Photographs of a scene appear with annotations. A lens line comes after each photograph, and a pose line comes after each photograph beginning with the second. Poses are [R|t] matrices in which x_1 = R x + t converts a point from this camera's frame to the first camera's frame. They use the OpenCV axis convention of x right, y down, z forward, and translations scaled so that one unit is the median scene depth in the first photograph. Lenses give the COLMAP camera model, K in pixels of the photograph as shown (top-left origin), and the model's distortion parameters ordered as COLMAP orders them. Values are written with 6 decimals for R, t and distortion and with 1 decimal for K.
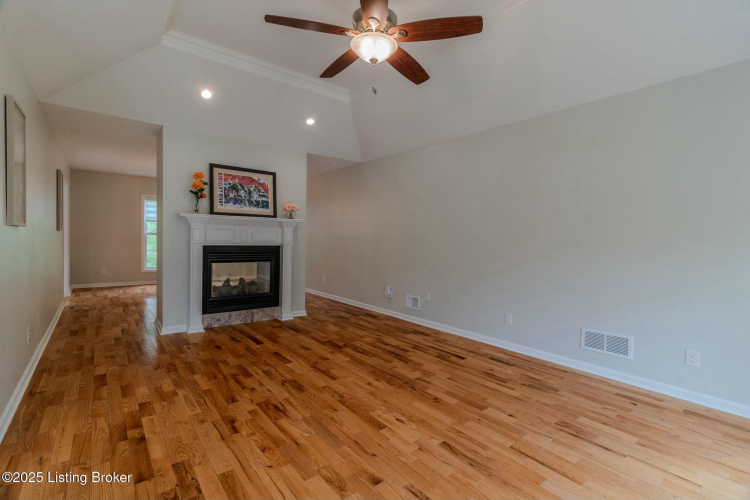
lens RADIAL K [[344.8, 0, 377.3], [0, 344.8, 247.7], [0, 0, 1]] dist [0.003407, 0.000070]
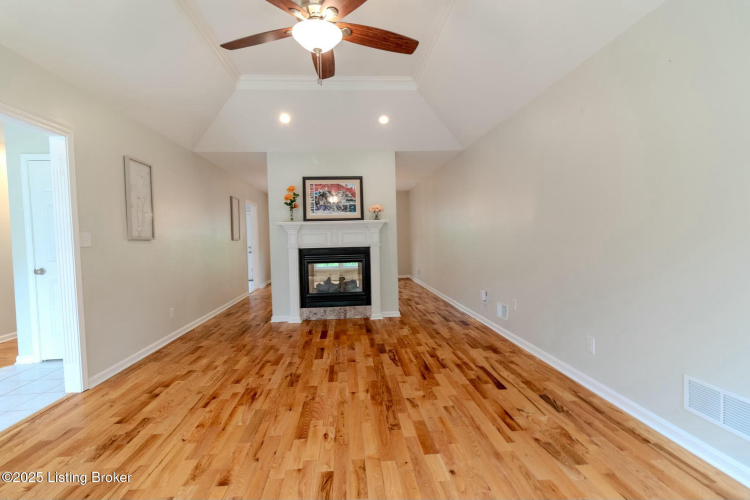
lens RADIAL K [[352.5, 0, 375.0], [0, 352.5, 250.0], [0, 0, 1]] dist [0.004189, 0.000466]
pose [[0.828422, -0.022760, -0.559641, 0.428605], [0.027507, 0.999622, 0.000064, 0.006226], [0.559428, -0.015447, 0.828735, 0.183929]]
